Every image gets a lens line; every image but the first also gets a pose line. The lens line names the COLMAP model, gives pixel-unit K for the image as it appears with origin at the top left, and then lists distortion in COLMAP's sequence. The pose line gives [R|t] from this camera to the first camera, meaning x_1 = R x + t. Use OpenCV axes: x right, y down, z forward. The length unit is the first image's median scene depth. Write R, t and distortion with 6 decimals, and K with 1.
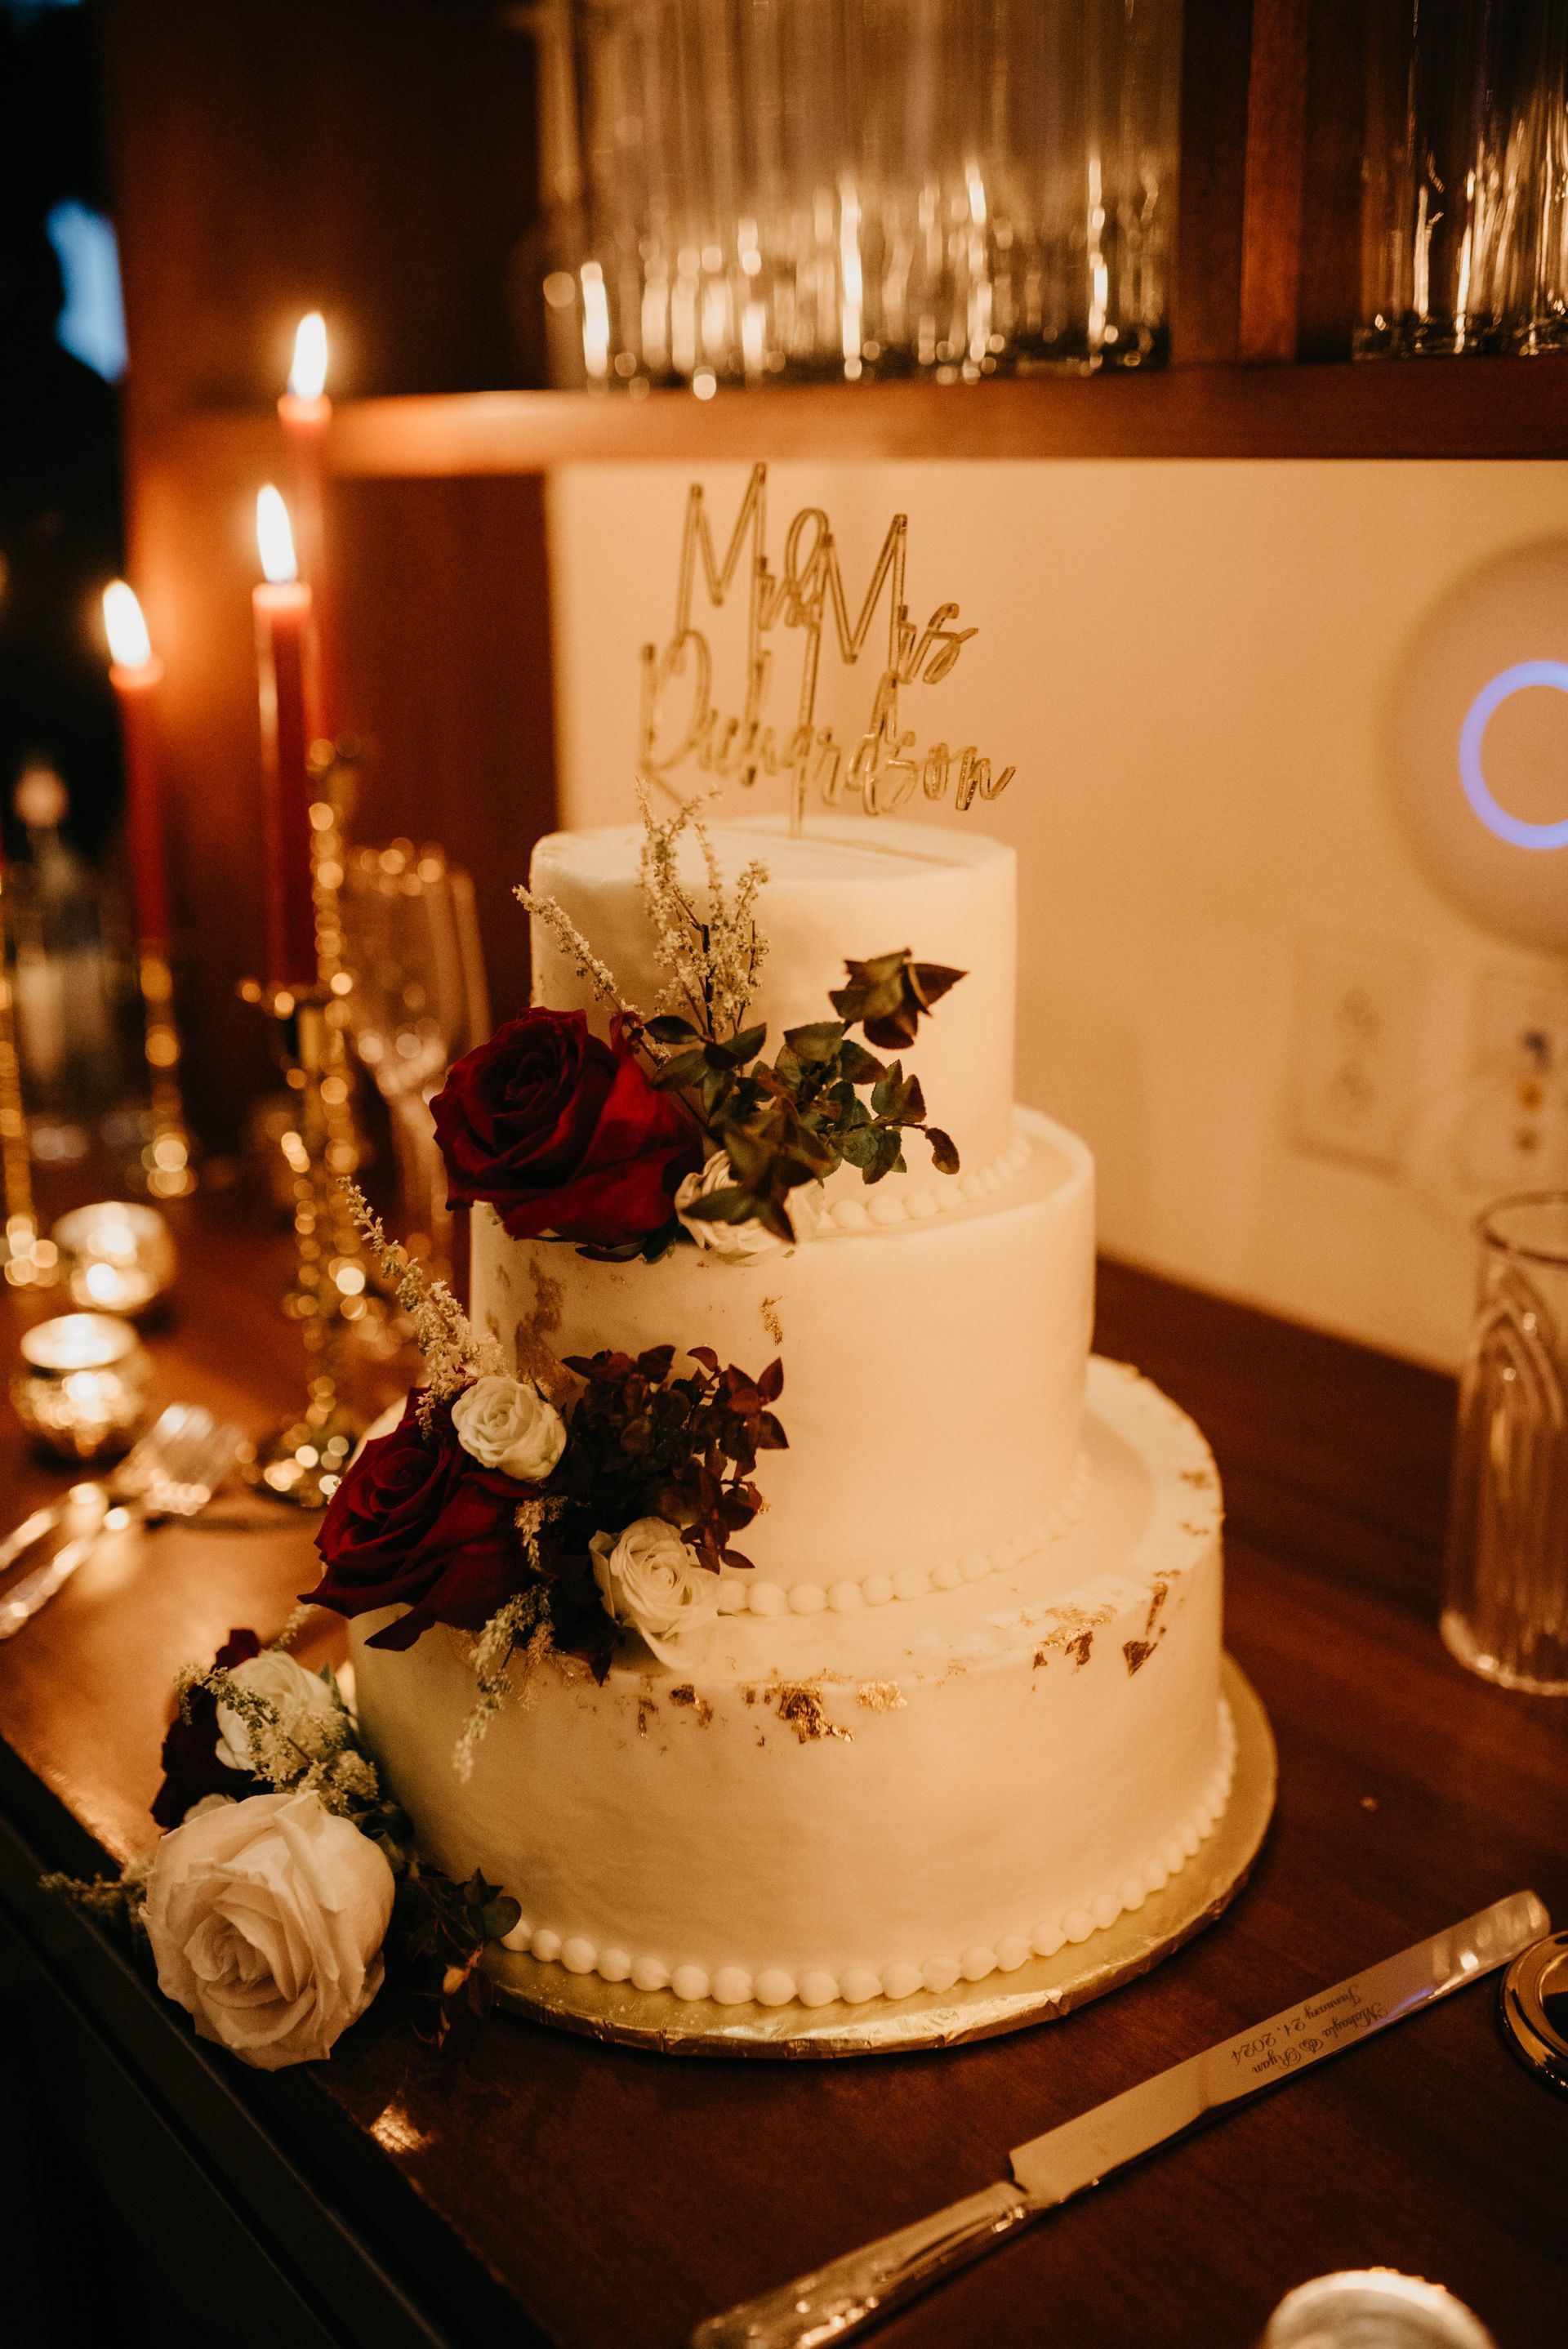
lens RADIAL K [[2360.1, 0, 784.0], [0, 2360.1, 1174.5], [0, 0, 1]] dist [-0.055793, 0.072648]
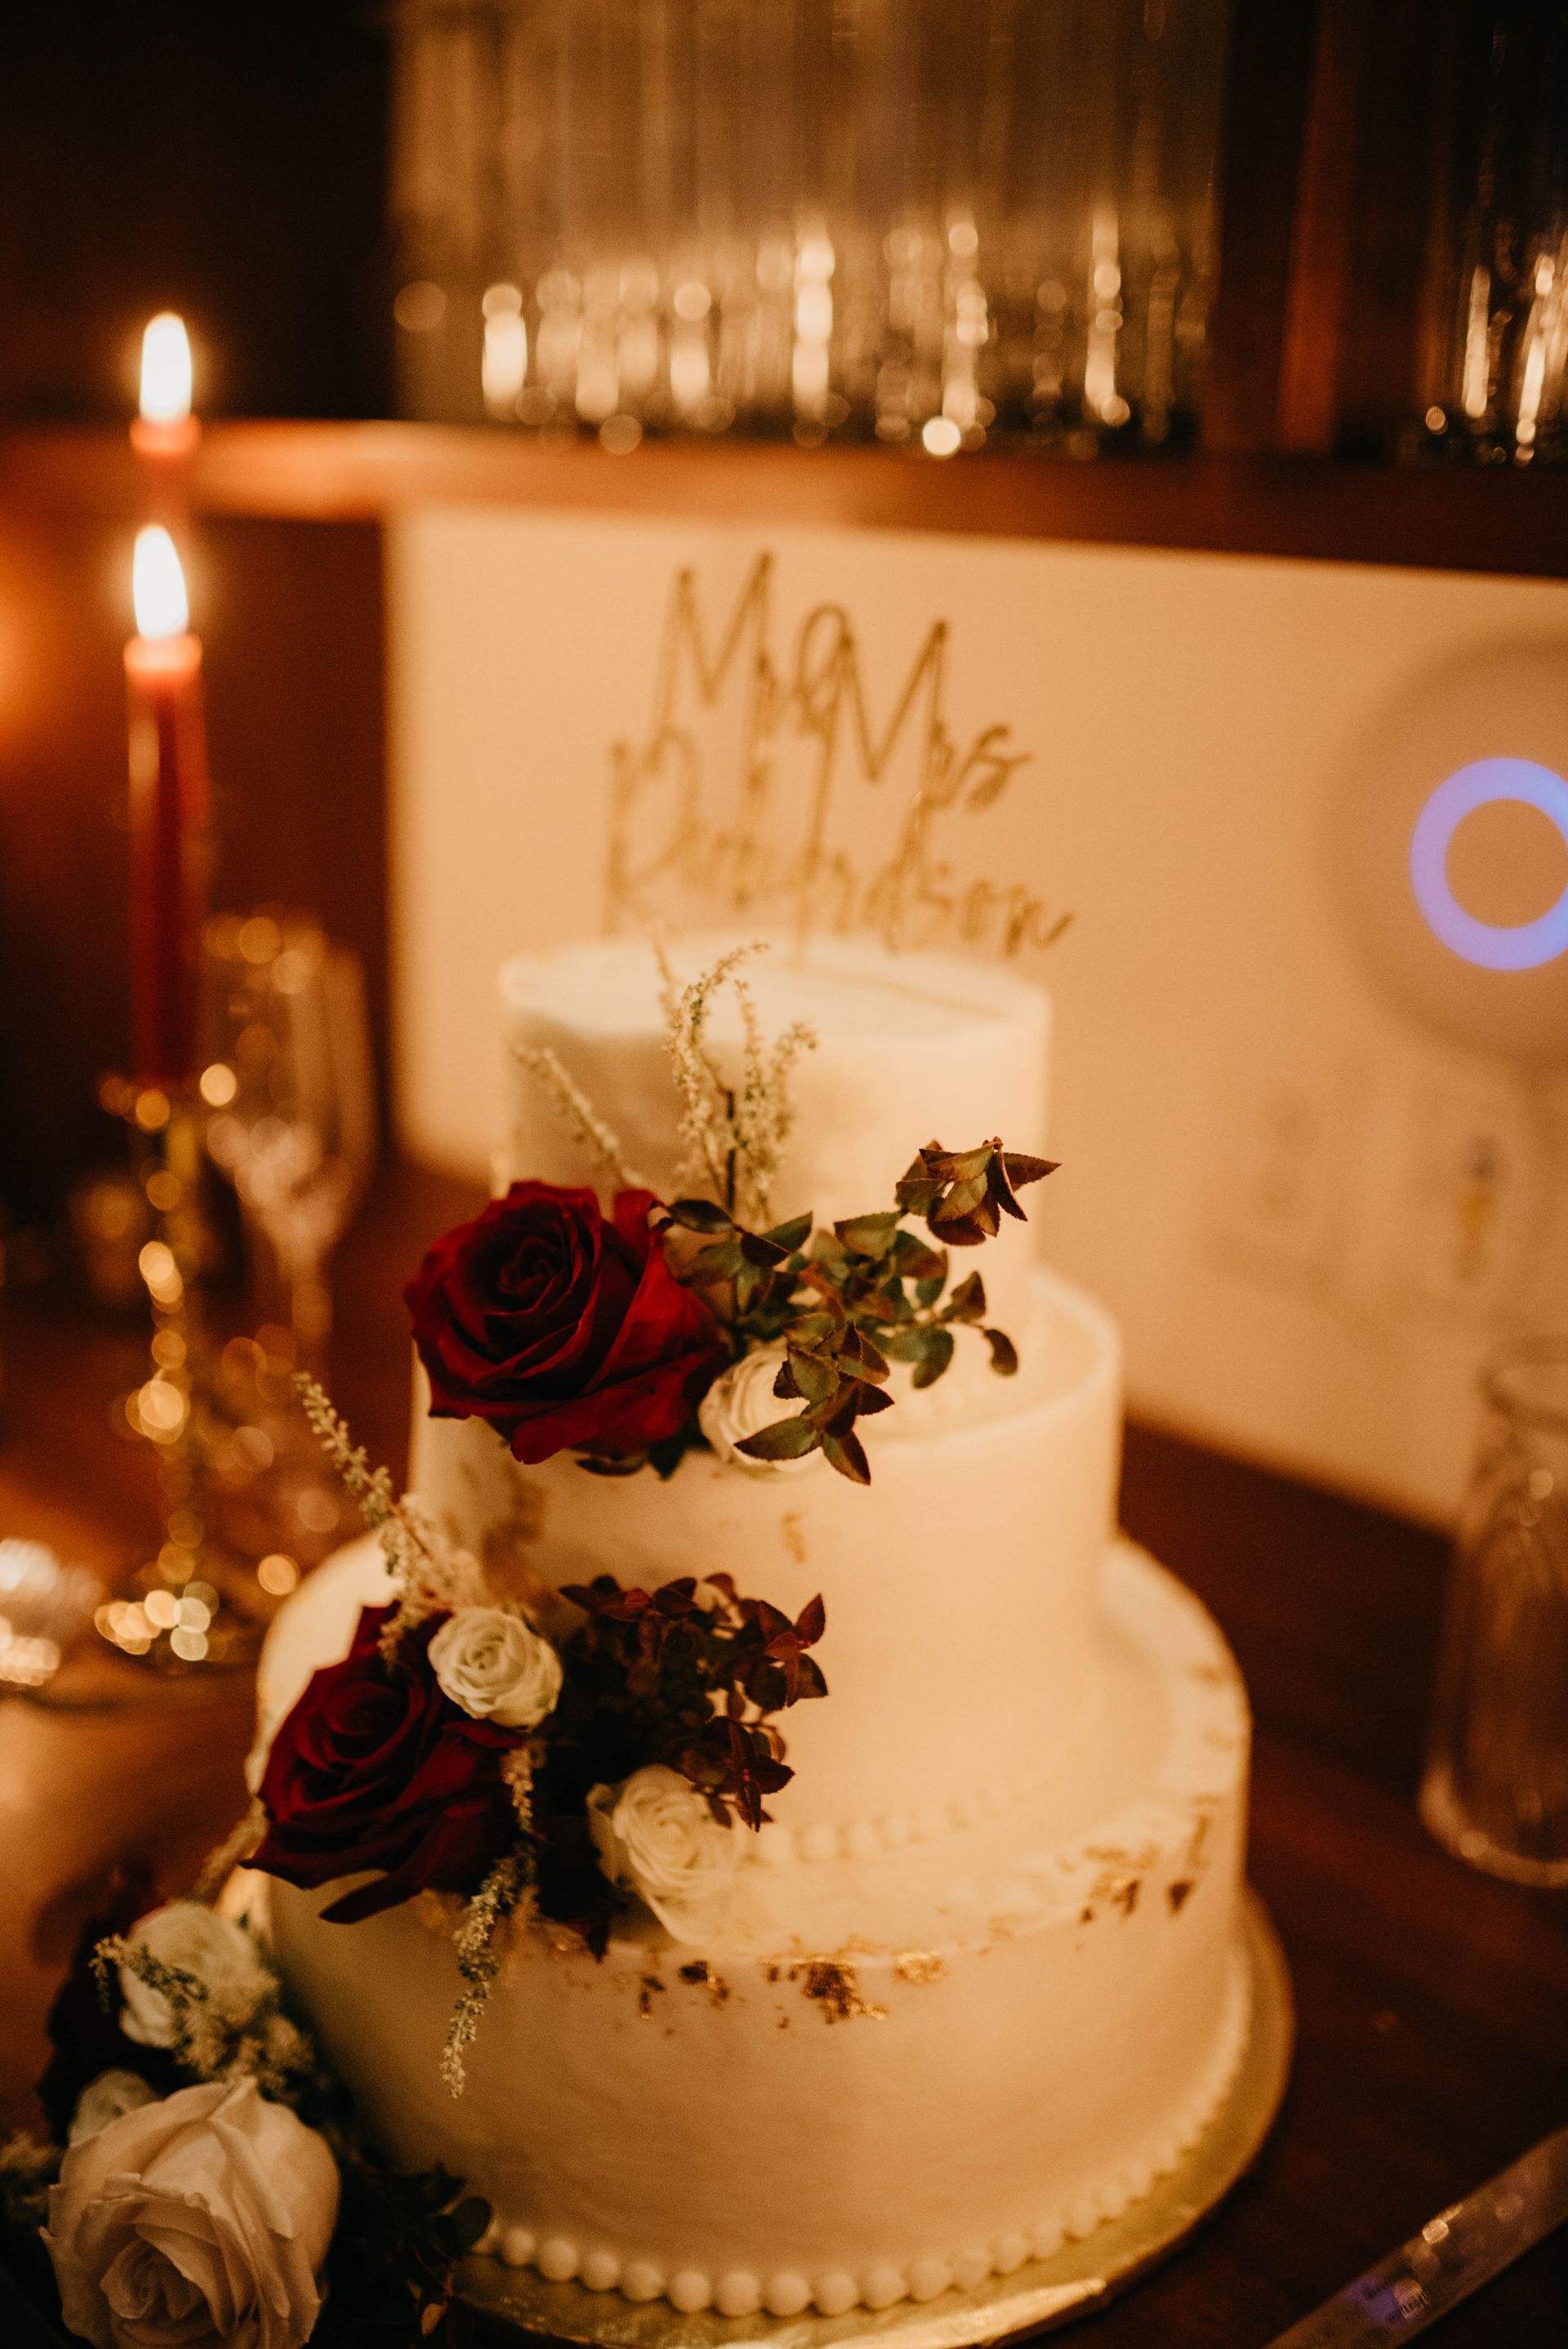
lens RADIAL K [[2360.1, 0, 784.0], [0, 2360.1, 1174.5], [0, 0, 1]] dist [-0.055793, 0.072648]
pose [[0.993459, 0.011635, 0.113596, -0.110208], [-0.011590, 0.999932, -0.001051, -0.072300], [-0.113601, -0.000273, 0.993526, 0.130379]]
